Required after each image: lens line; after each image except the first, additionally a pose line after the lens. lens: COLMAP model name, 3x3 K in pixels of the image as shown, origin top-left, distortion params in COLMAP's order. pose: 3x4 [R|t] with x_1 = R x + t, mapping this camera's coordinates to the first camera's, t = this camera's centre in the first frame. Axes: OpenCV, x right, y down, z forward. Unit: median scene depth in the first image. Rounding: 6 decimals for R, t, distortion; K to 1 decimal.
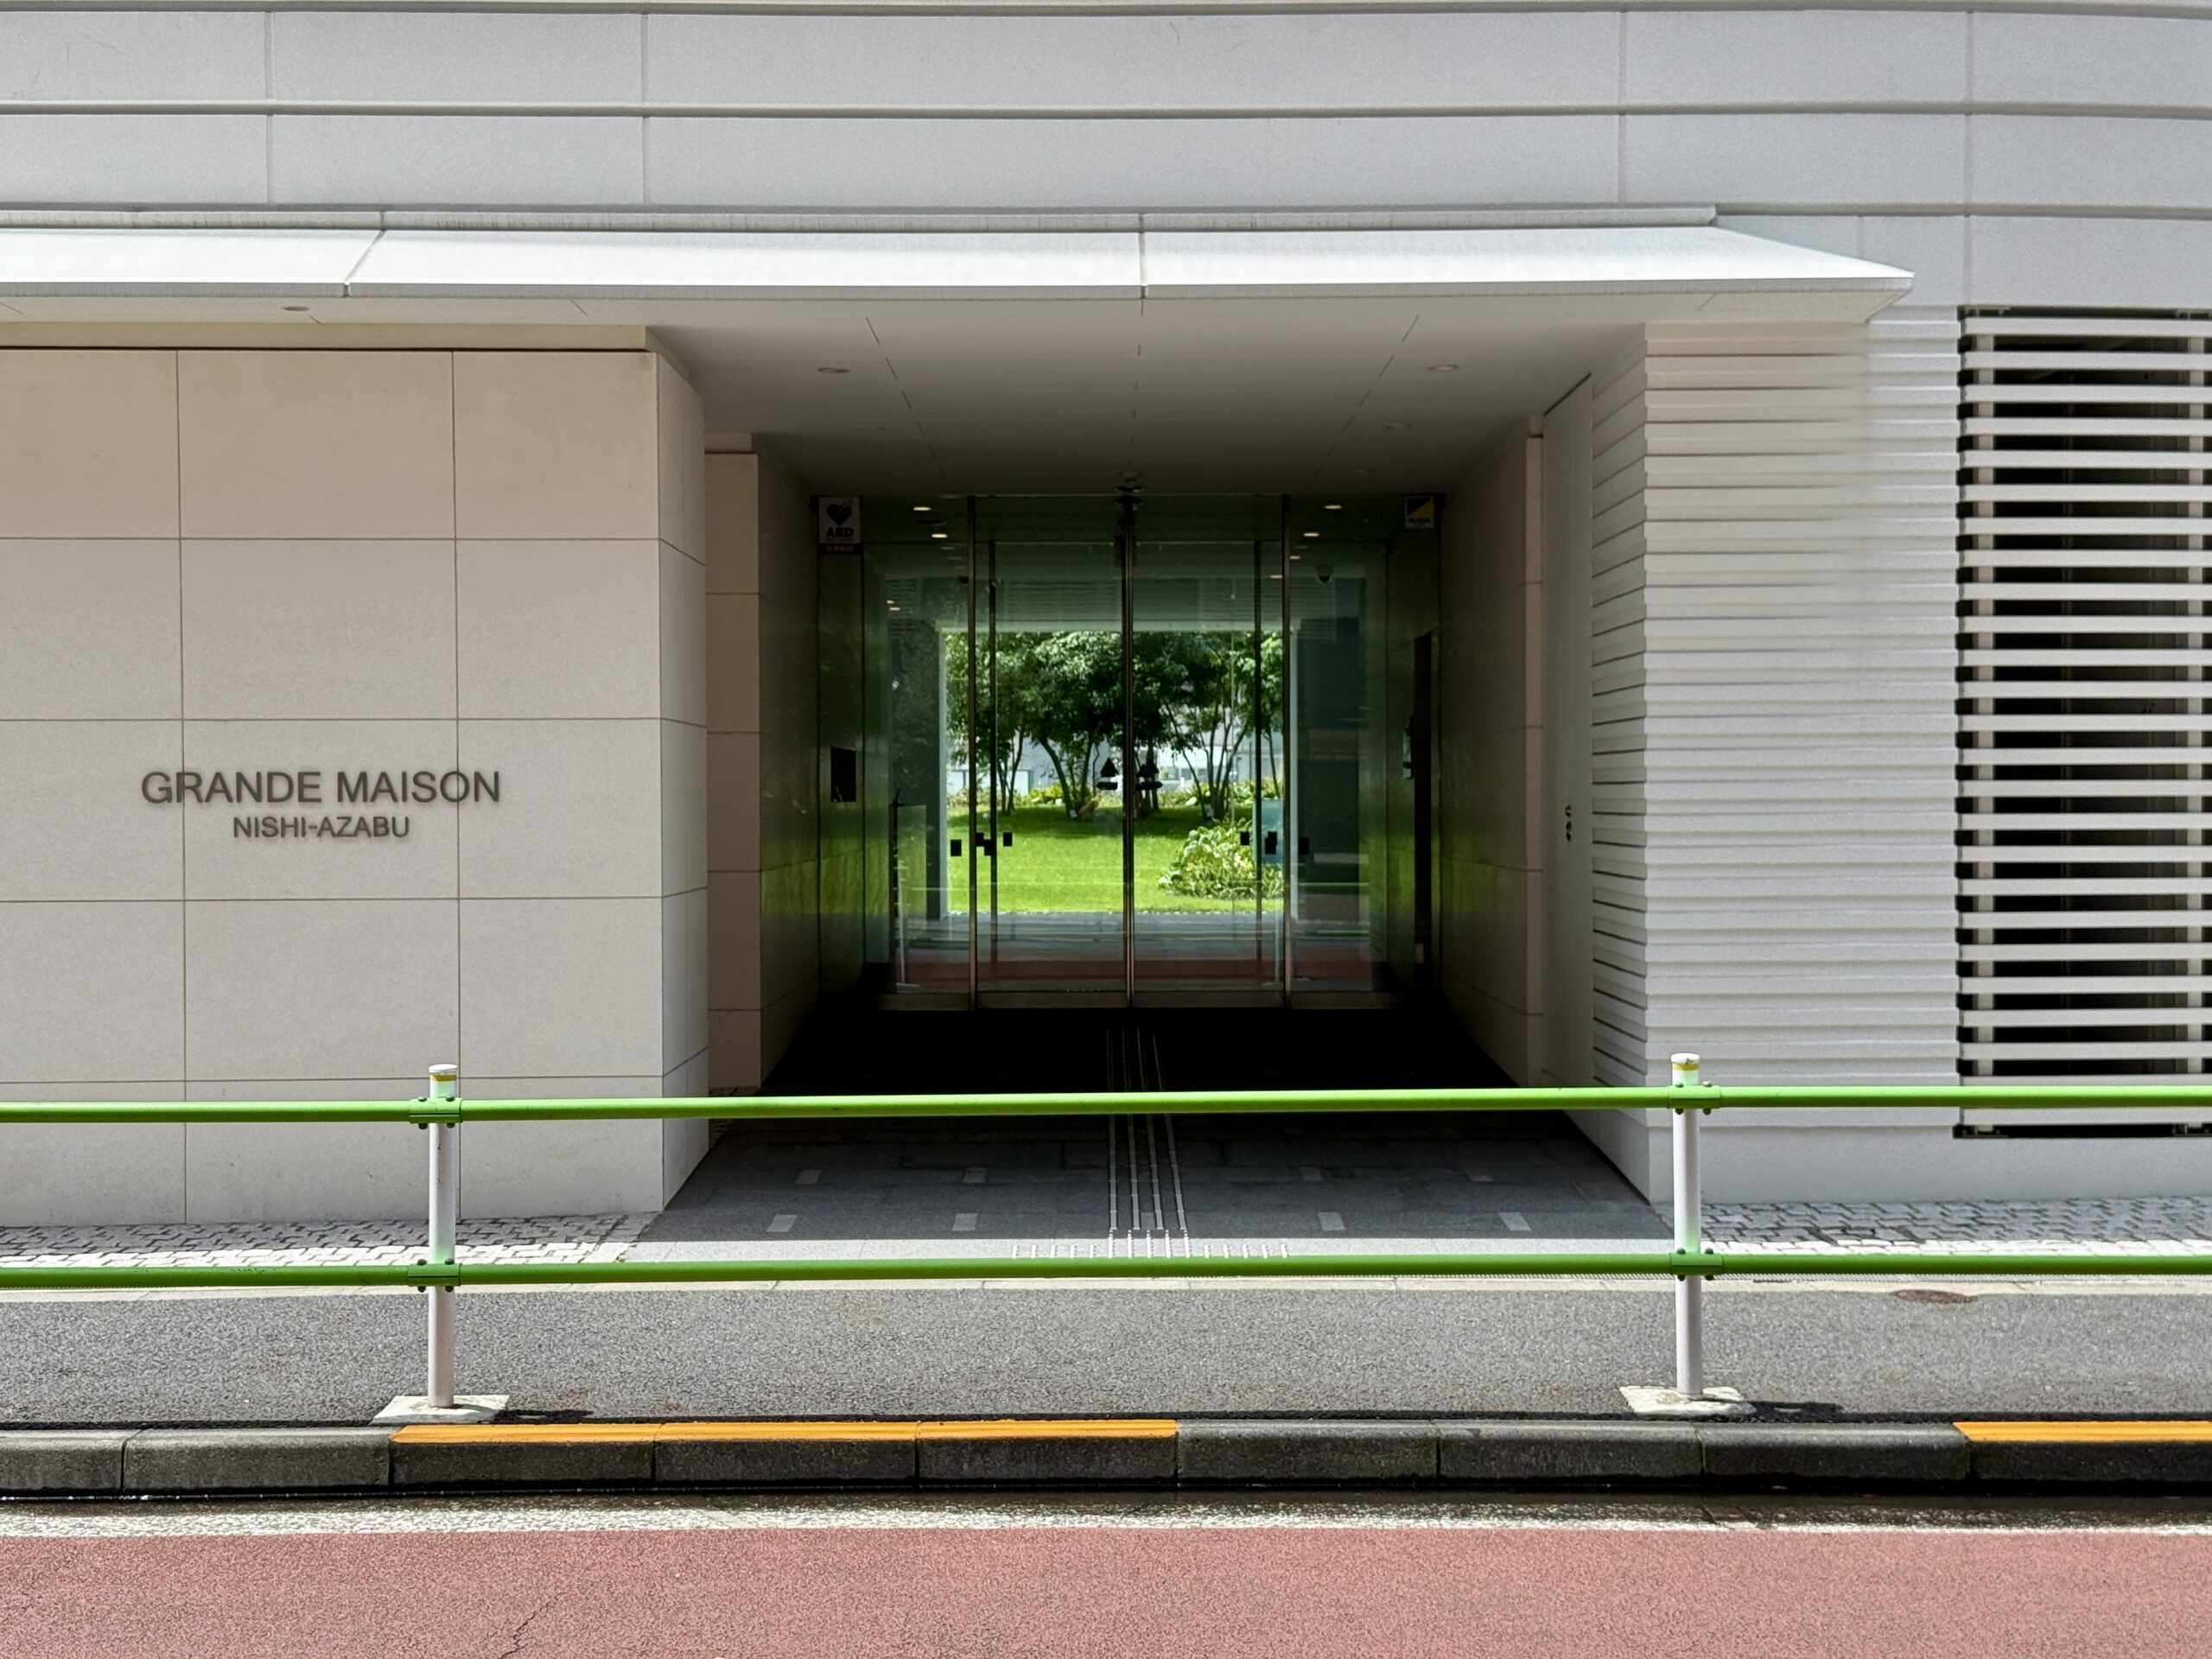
lens RADIAL K [[3006.8, 0, 1106.0], [0, 3006.8, 829.5], [0, 0, 1]] dist [0.131913, -0.024583]
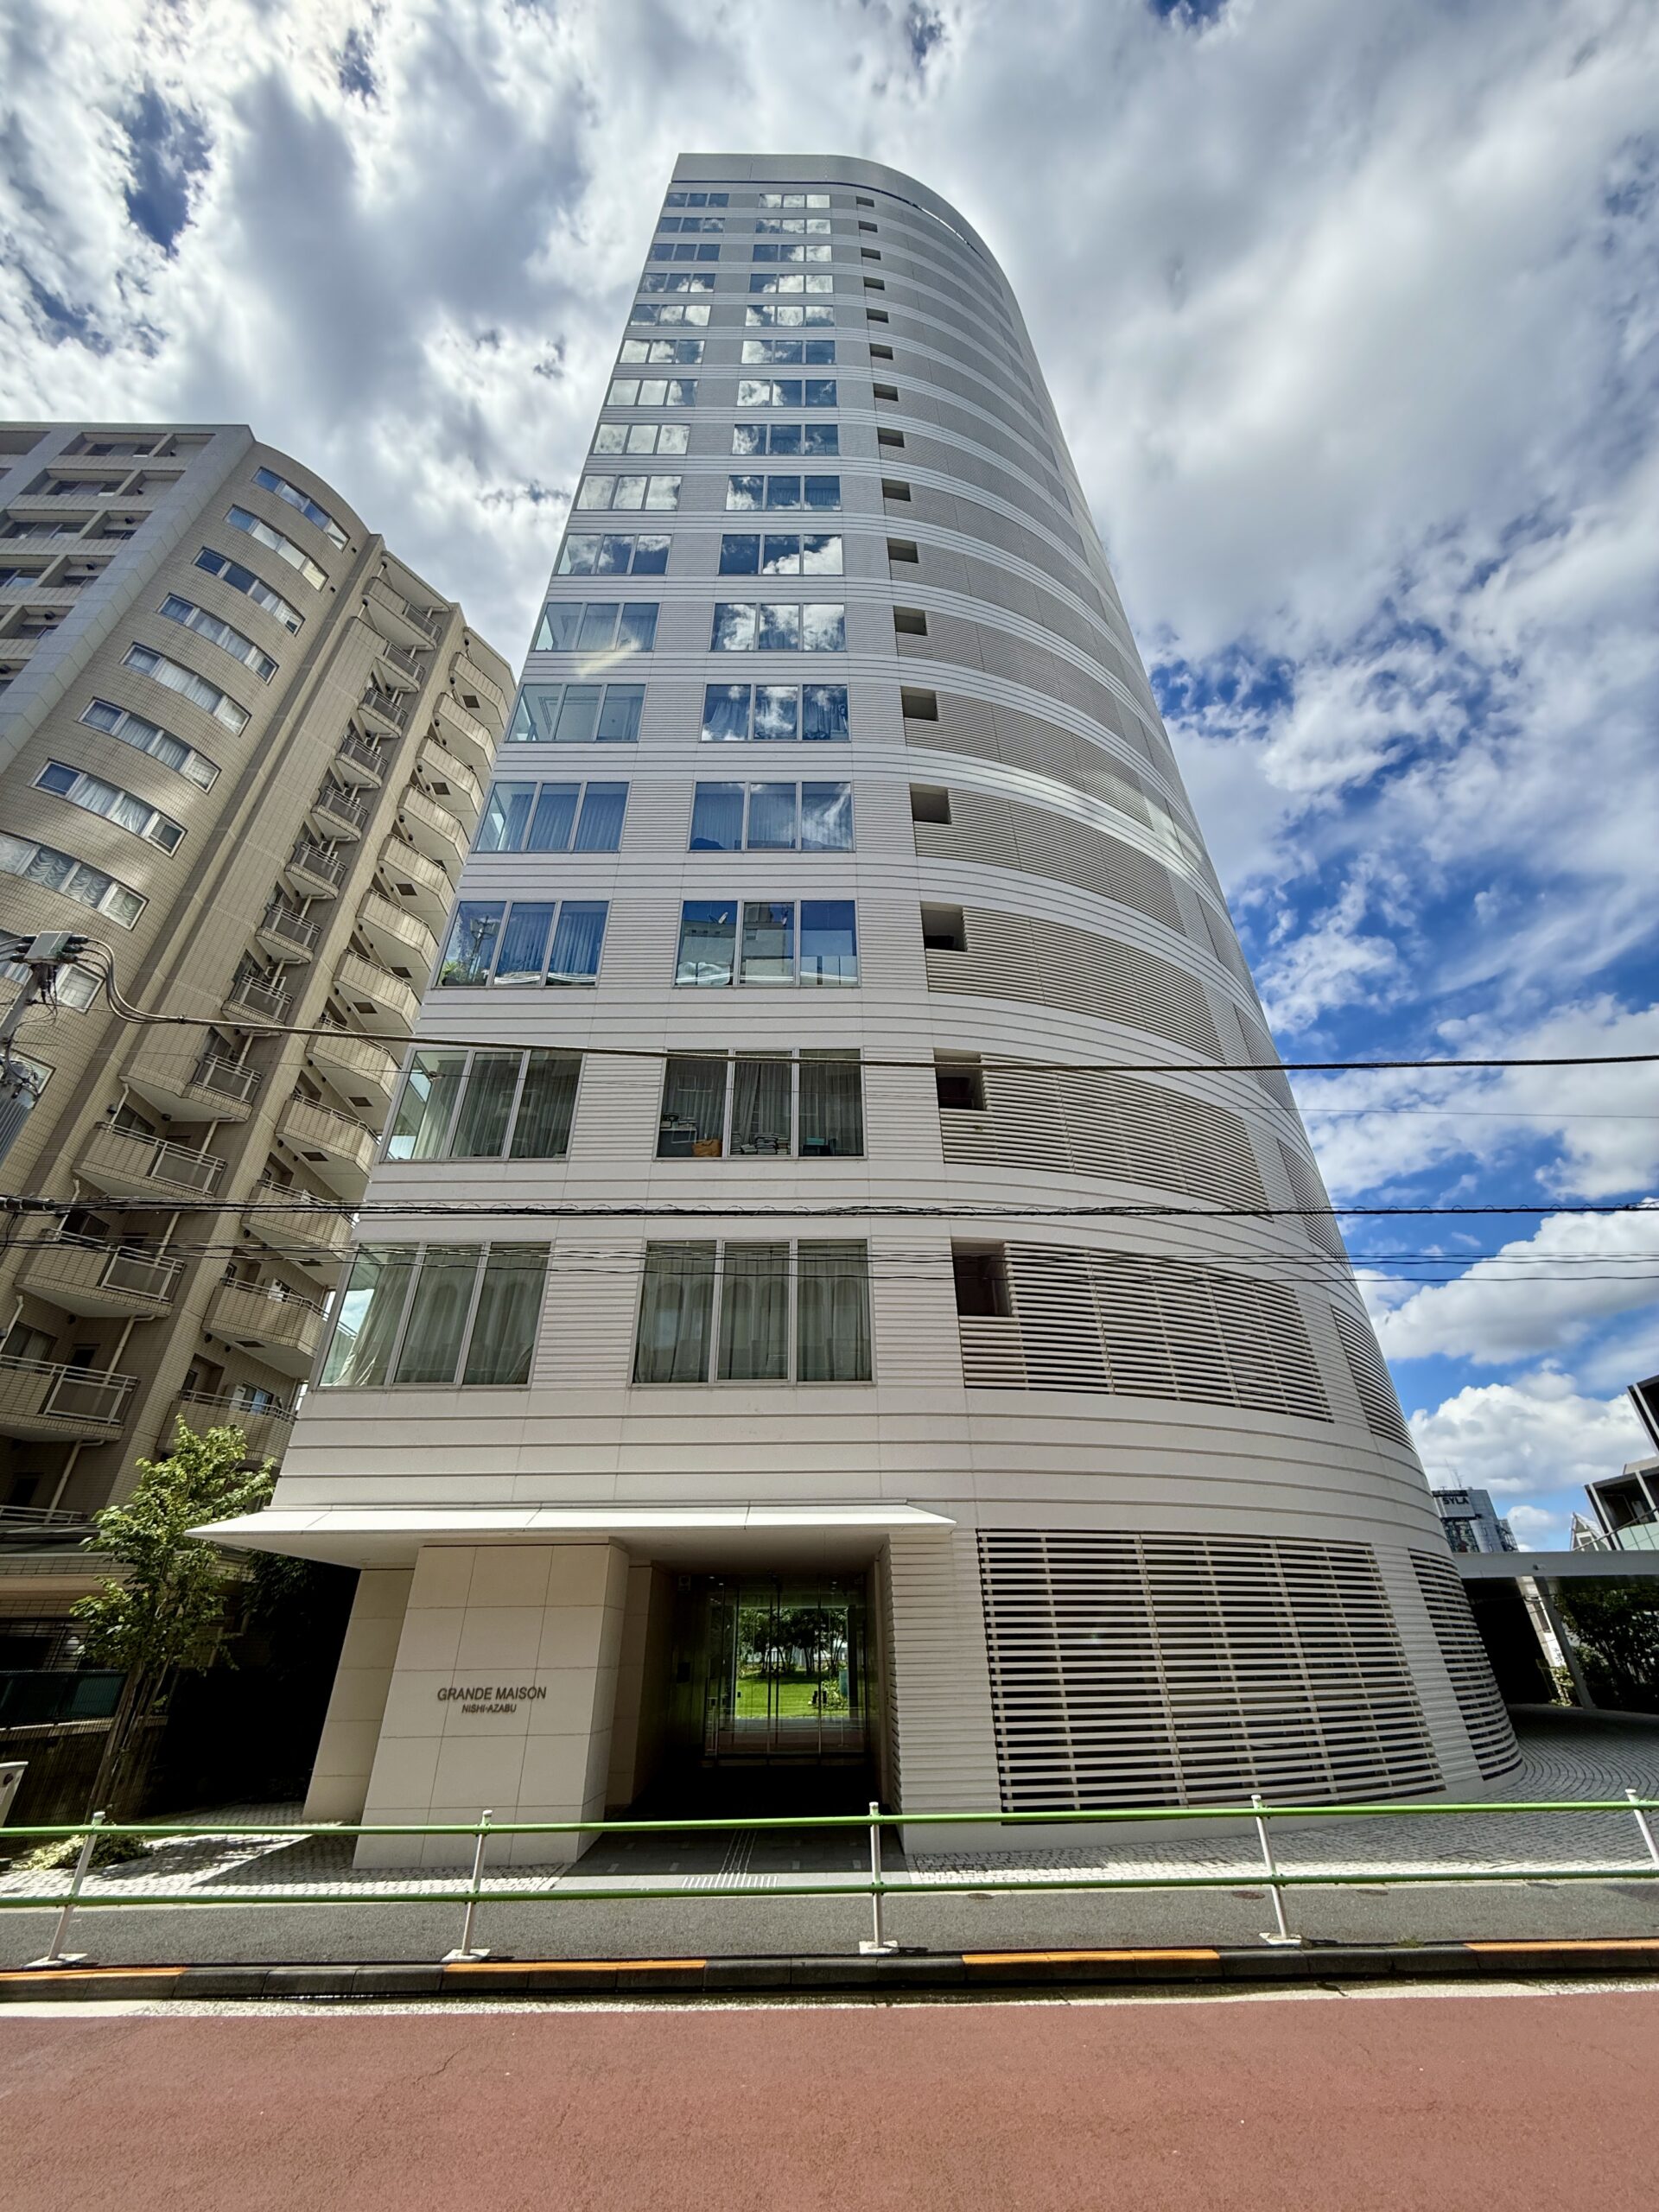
lens RADIAL K [[866.9, 0, 829.5], [0, 866.9, 1106.0], [0, 0, 1]] dist [0.001495, 0.000240]
pose [[0.999942, -0.000815, 0.010758, 0.097734], [0.006558, 0.837693, -0.546102, -0.031582], [-0.008567, 0.546141, 0.837650, -0.137158]]
